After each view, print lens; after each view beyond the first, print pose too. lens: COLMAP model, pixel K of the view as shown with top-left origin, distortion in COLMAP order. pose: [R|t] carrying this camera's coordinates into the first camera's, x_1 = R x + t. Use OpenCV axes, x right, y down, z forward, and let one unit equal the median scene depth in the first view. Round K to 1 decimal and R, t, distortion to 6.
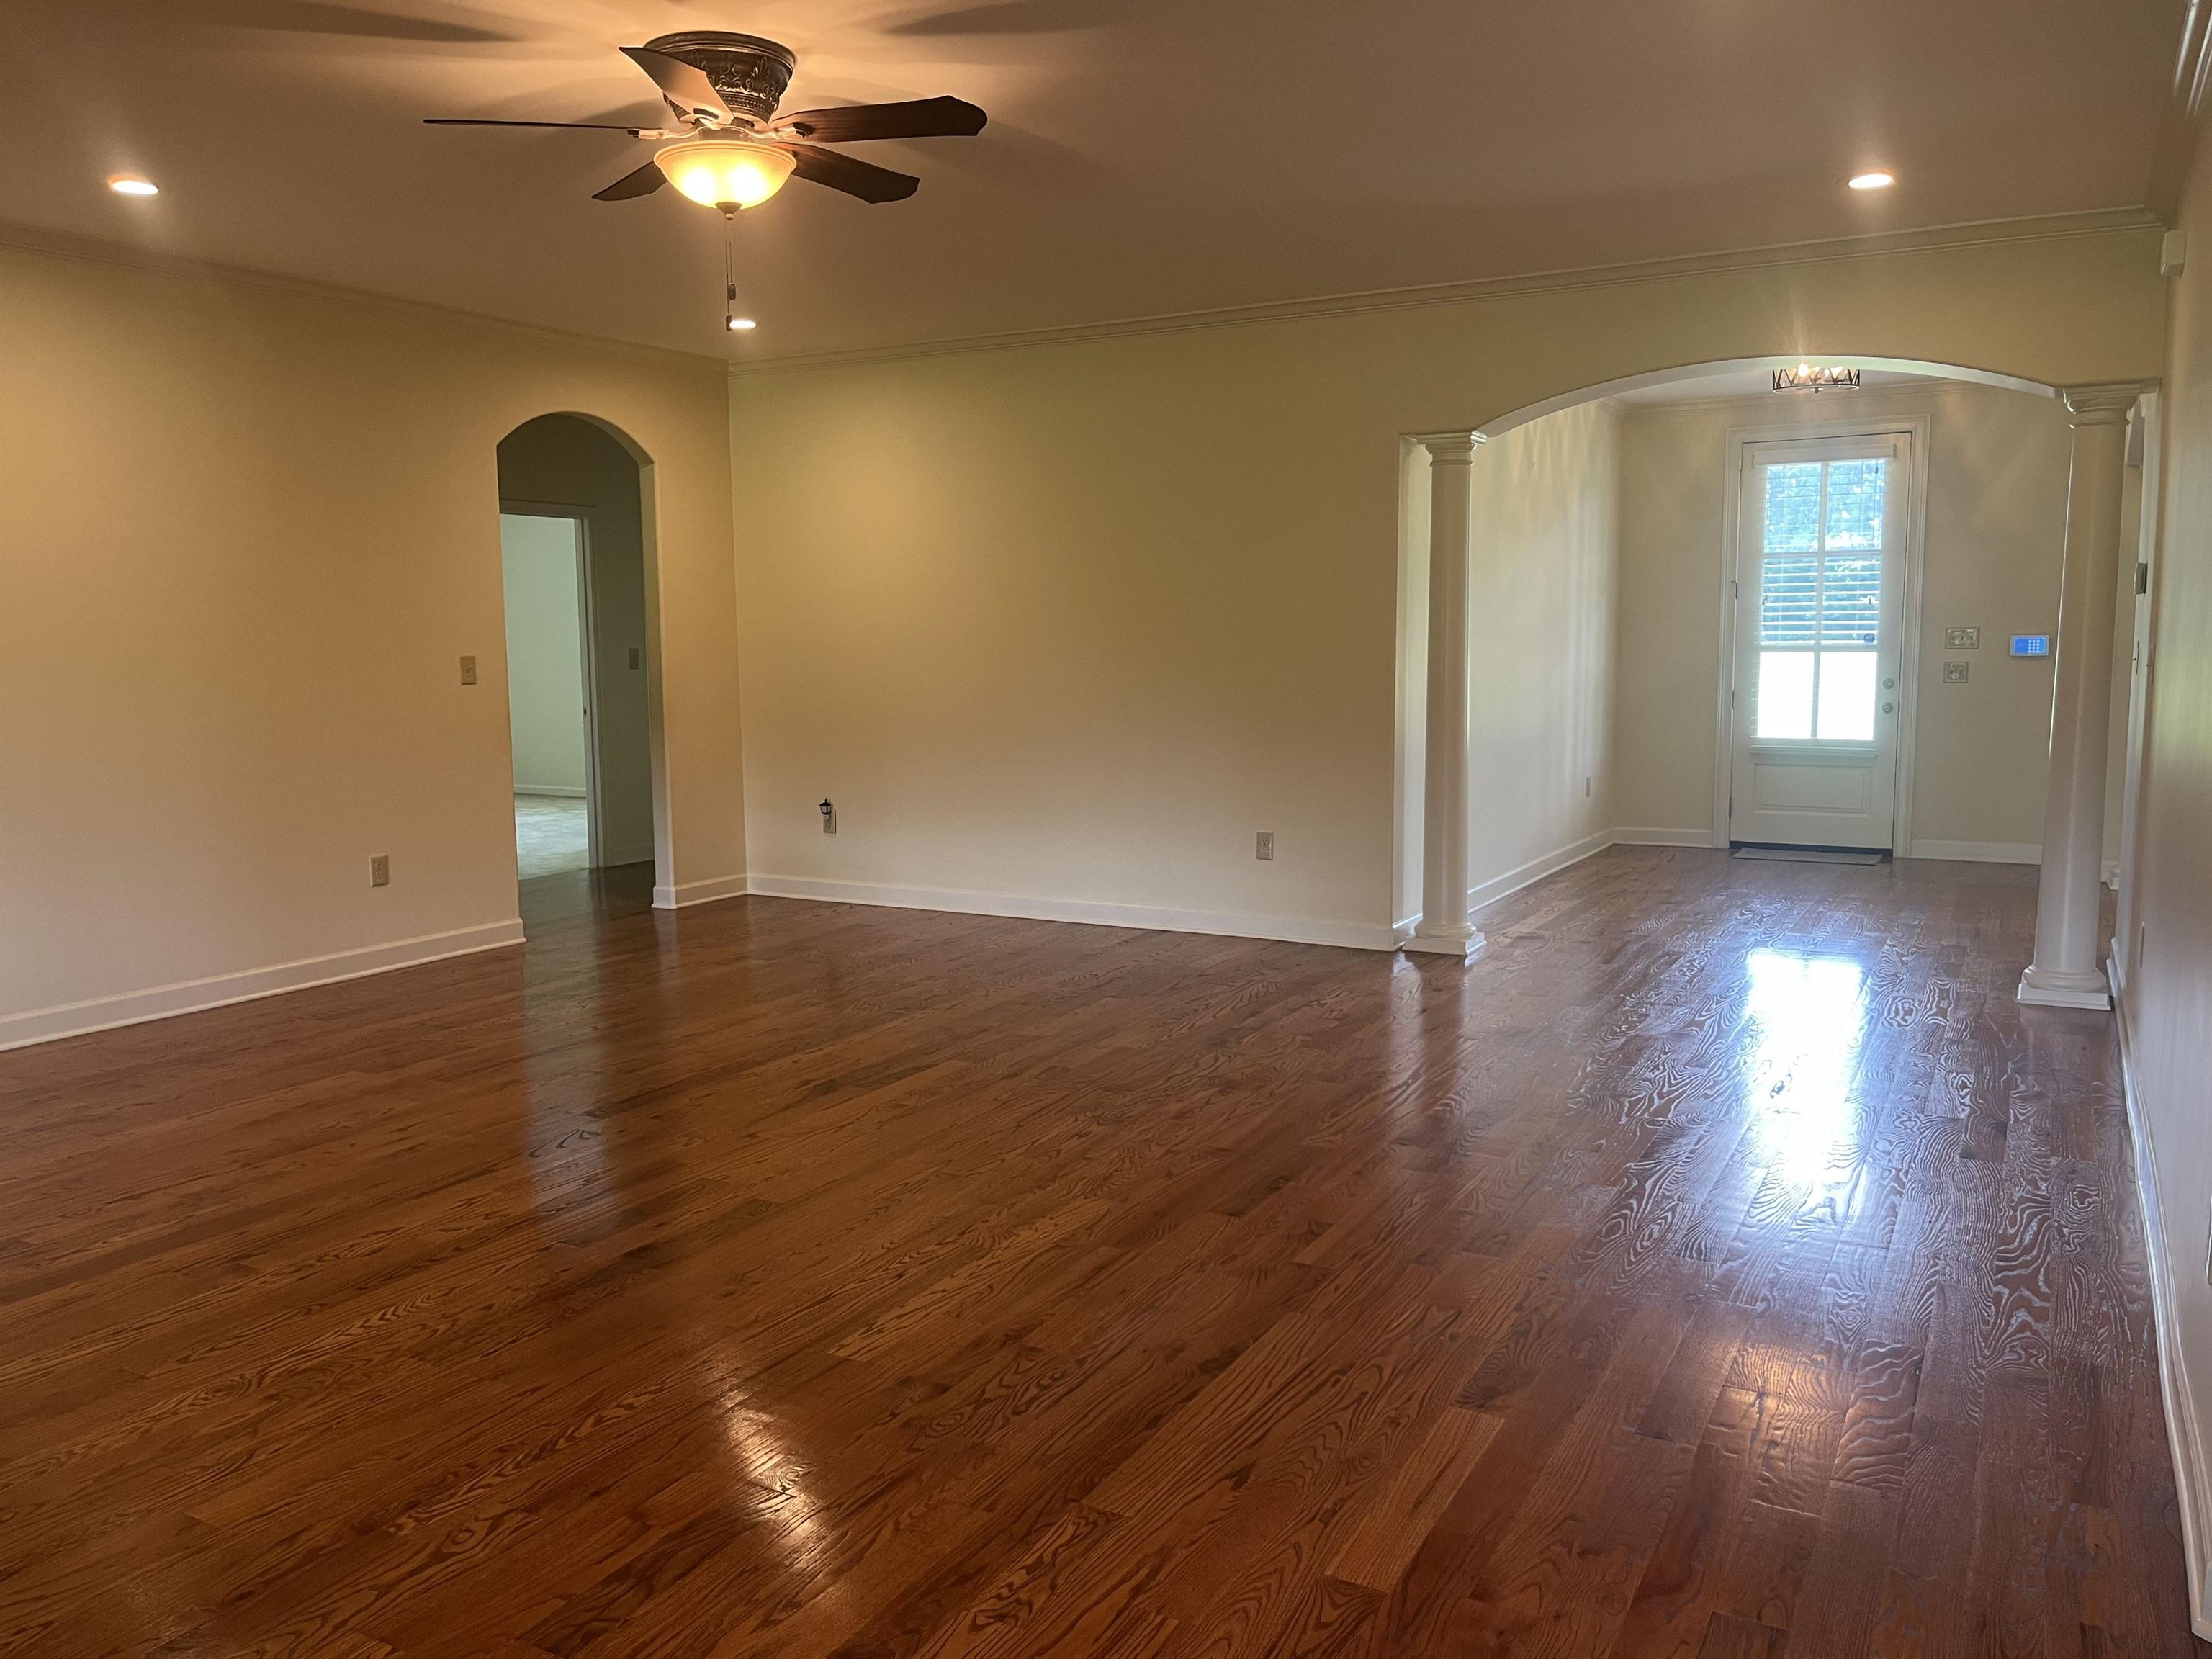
lens RADIAL K [[1671.3, 0, 1102.3], [0, 1671.3, 831.2], [0, 0, 1]] dist [0.021485, -0.008960]
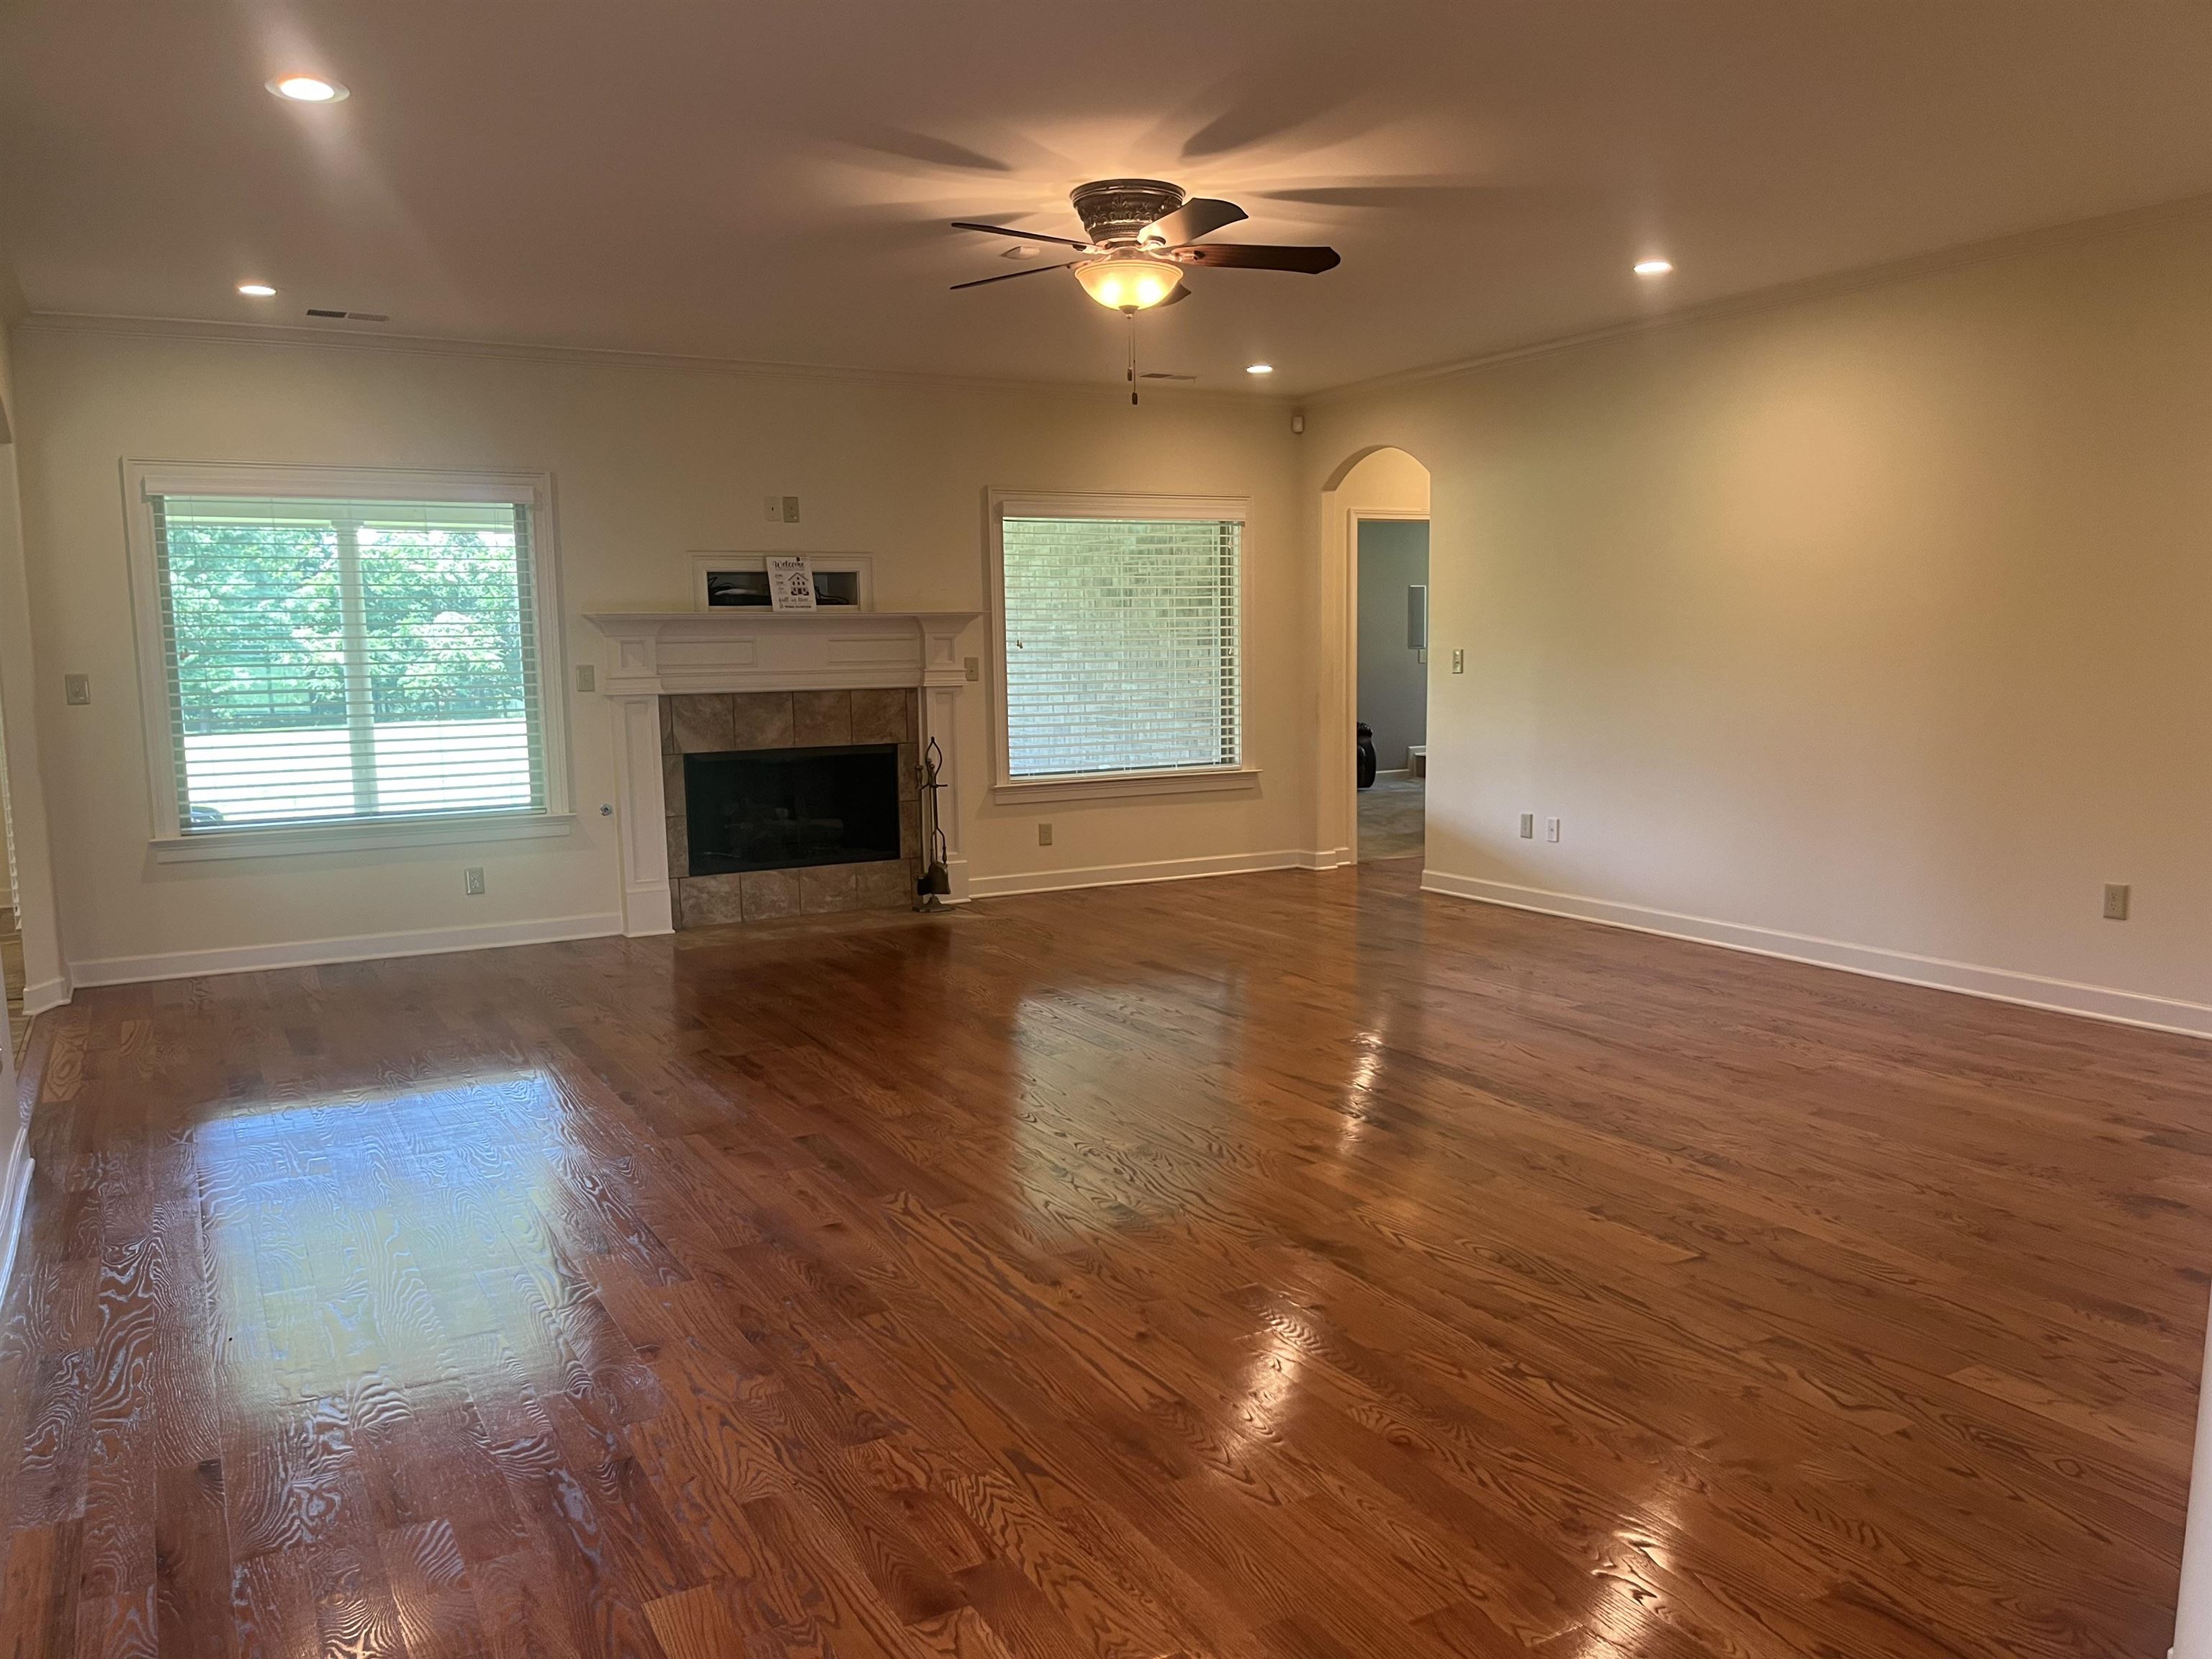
lens RADIAL K [[1671.3, 0, 1102.1], [0, 1671.3, 836.5], [0, 0, 1]] dist [0.021485, -0.008960]
pose [[-0.516515, 0.123533, -0.847321, 0.996002], [-0.082966, 0.977663, 0.193111, -0.237495], [0.852250, 0.170043, -0.494728, 1.824464]]
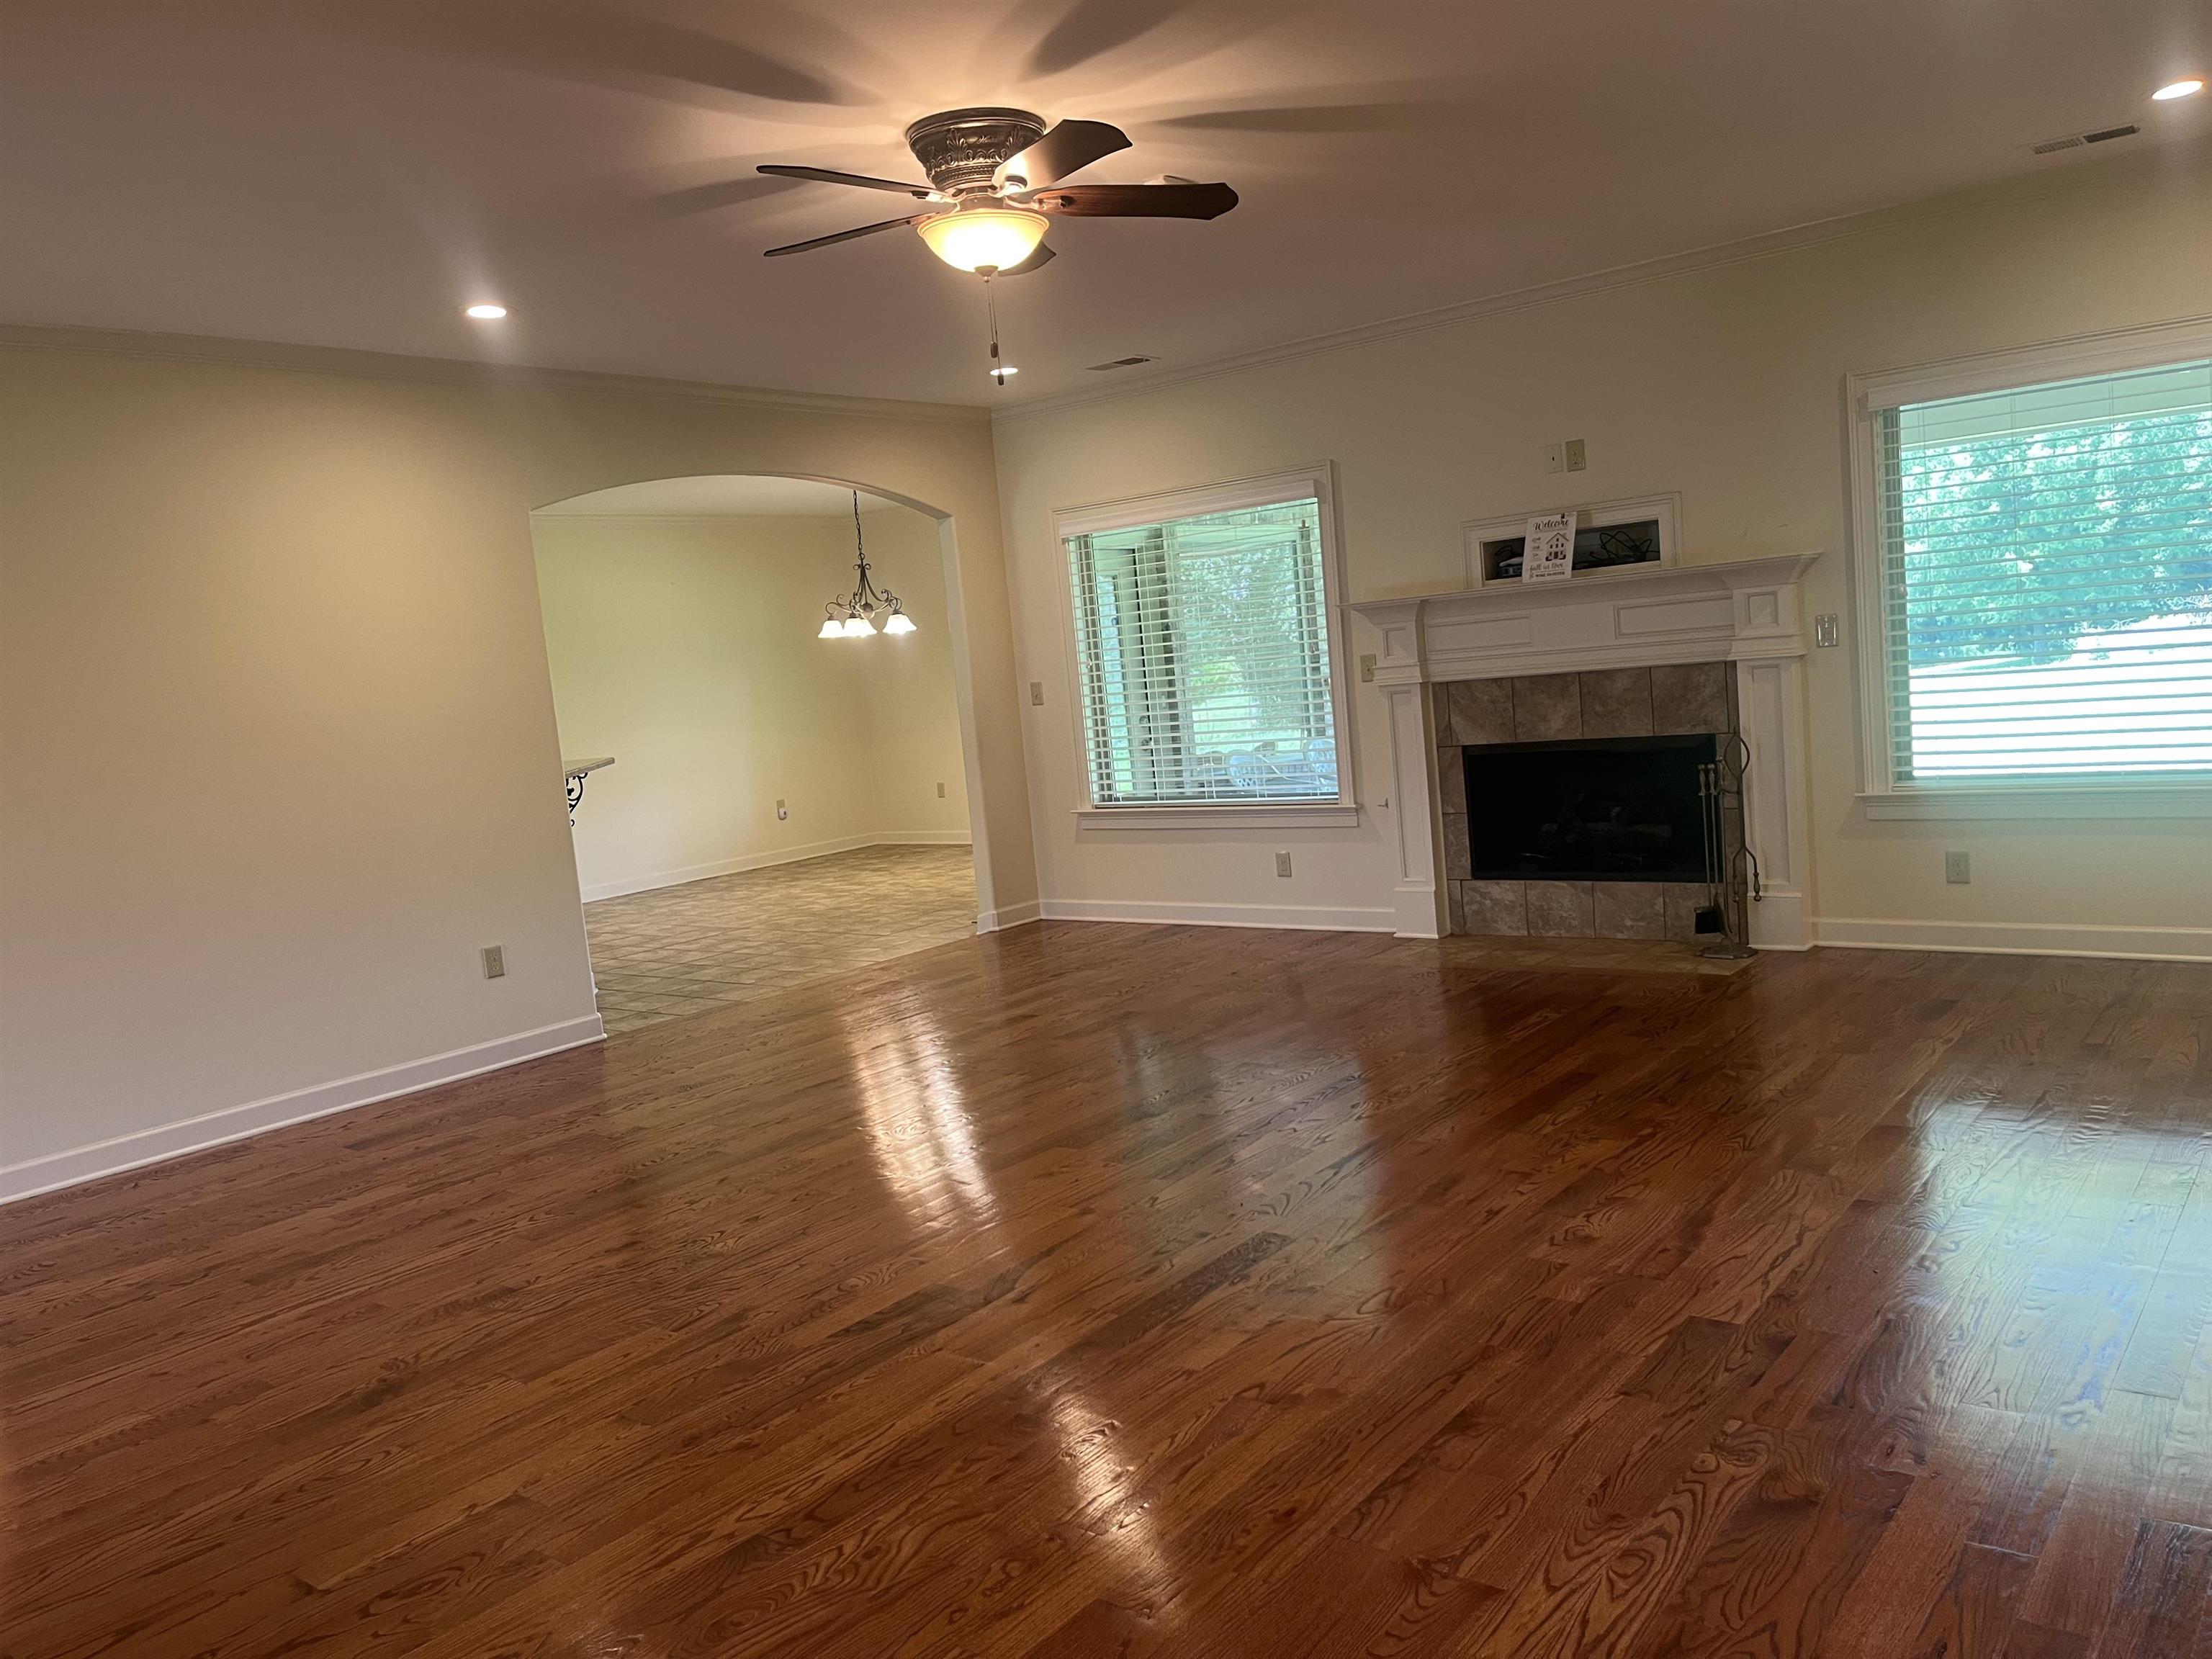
lens RADIAL K [[1671.3, 0, 1105.7], [0, 1671.3, 822.8], [0, 0, 1]] dist [0.021485, -0.008960]
pose [[-0.982010, 0.091594, 0.165128, -0.487711], [0.126806, 0.967841, 0.217263, -0.273919], [-0.139918, 0.234294, -0.962044, 2.259210]]
